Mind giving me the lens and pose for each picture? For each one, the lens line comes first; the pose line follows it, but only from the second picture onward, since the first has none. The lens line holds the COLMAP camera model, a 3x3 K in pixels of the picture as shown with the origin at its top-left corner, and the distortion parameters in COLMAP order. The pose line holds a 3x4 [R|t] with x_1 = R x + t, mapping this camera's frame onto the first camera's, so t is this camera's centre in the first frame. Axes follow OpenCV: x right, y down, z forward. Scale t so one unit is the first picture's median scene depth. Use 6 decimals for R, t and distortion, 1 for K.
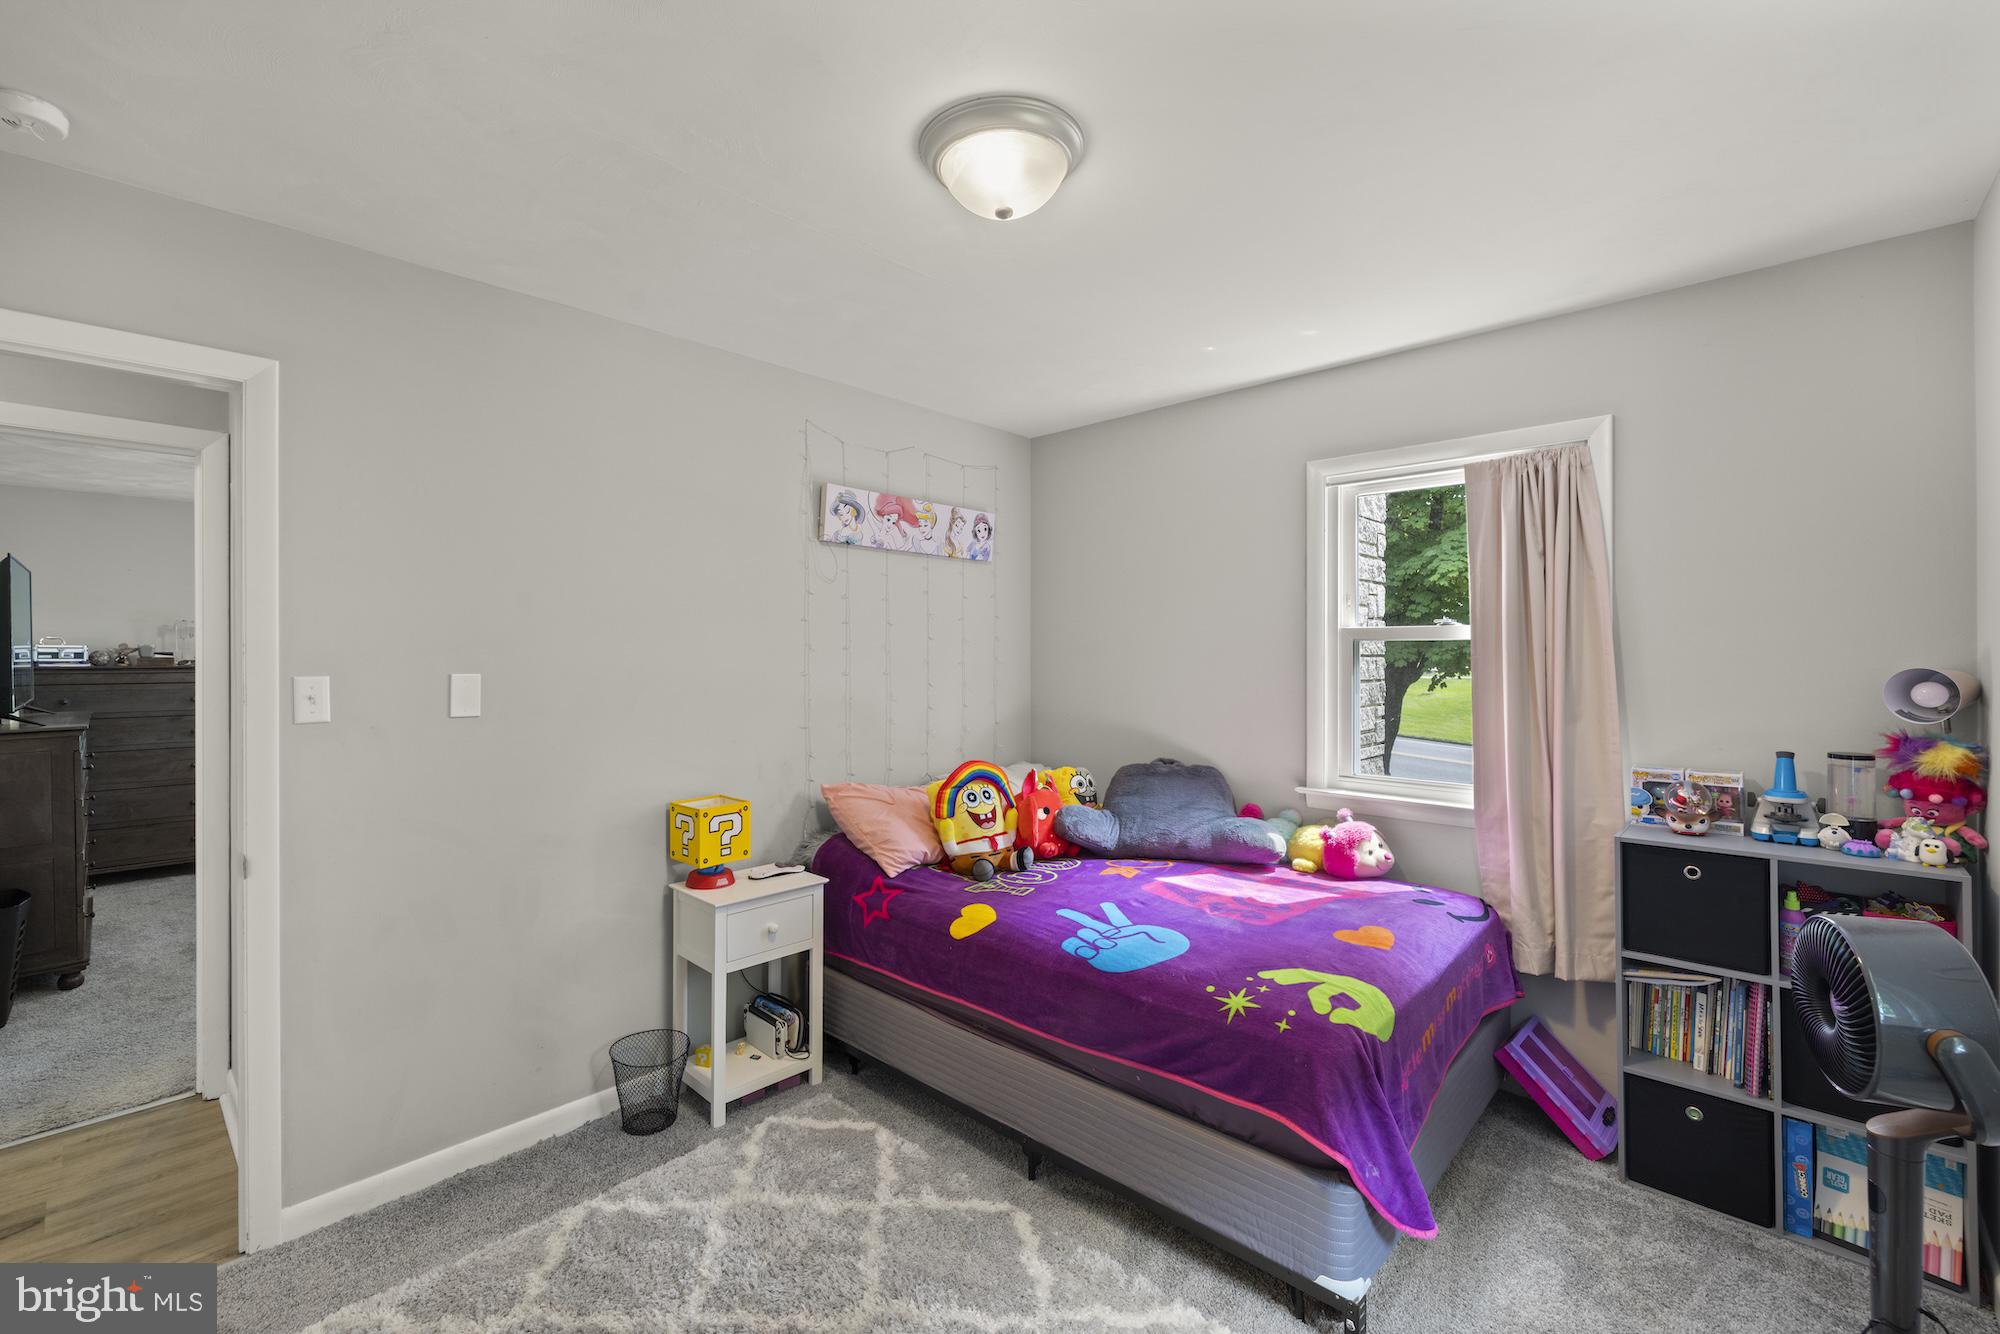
lens RADIAL K [[848.4, 0, 995.5], [0, 848.4, 657.0], [0, 0, 1]] dist [0.010943, 0.000130]
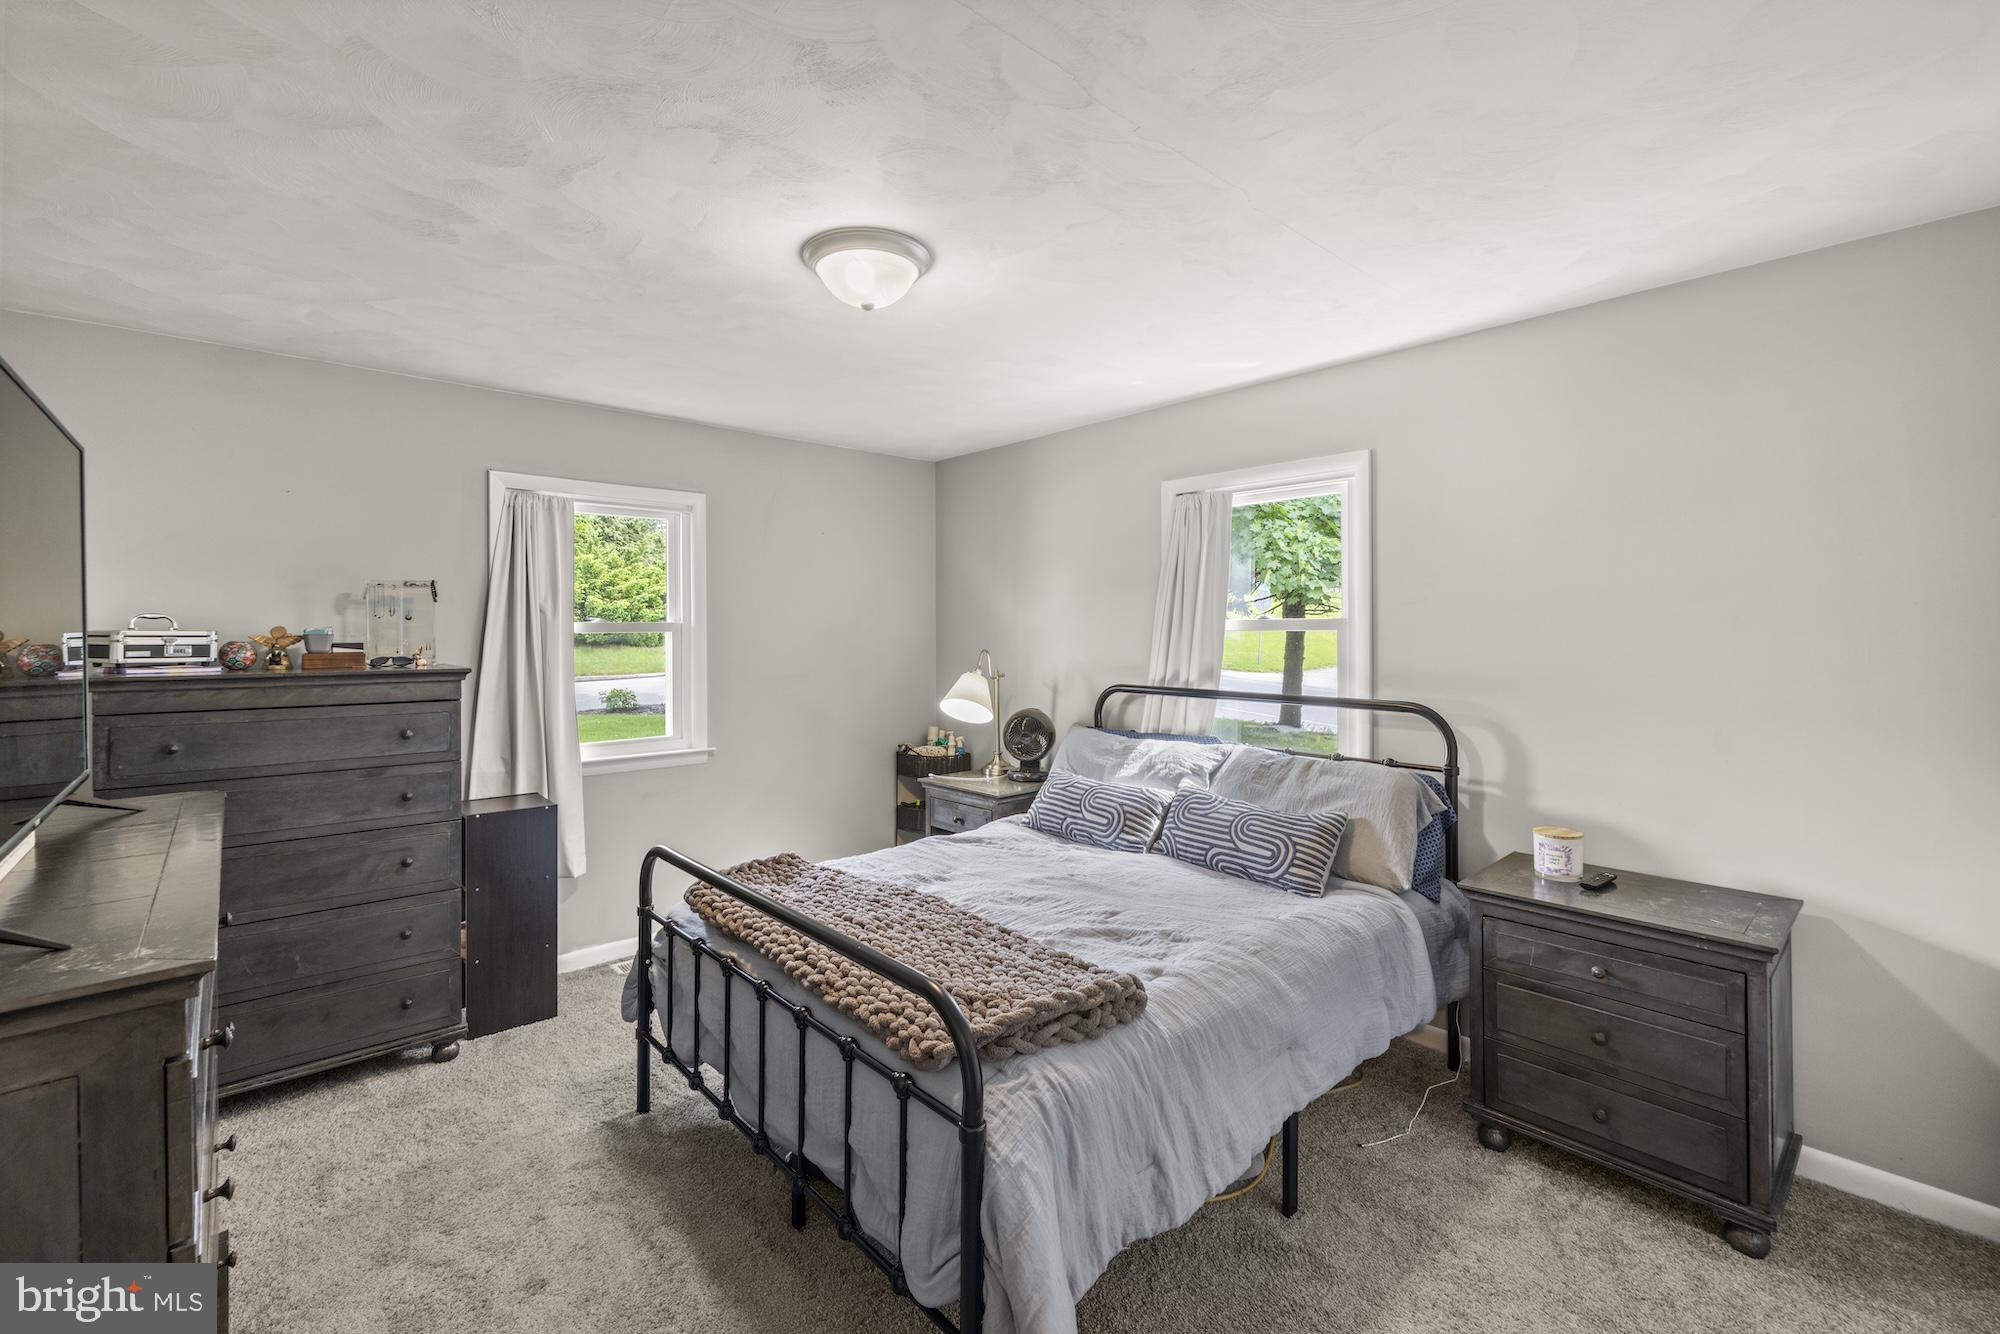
lens RADIAL K [[848.4, 0, 991.7], [0, 848.4, 647.7], [0, 0, 1]] dist [0.010943, 0.000130]
pose [[0.996954, 0.004255, -0.077882, -0.587981], [-0.003404, 0.999933, 0.011055, -0.011494], [0.077924, -0.010756, 0.996901, 0.556806]]
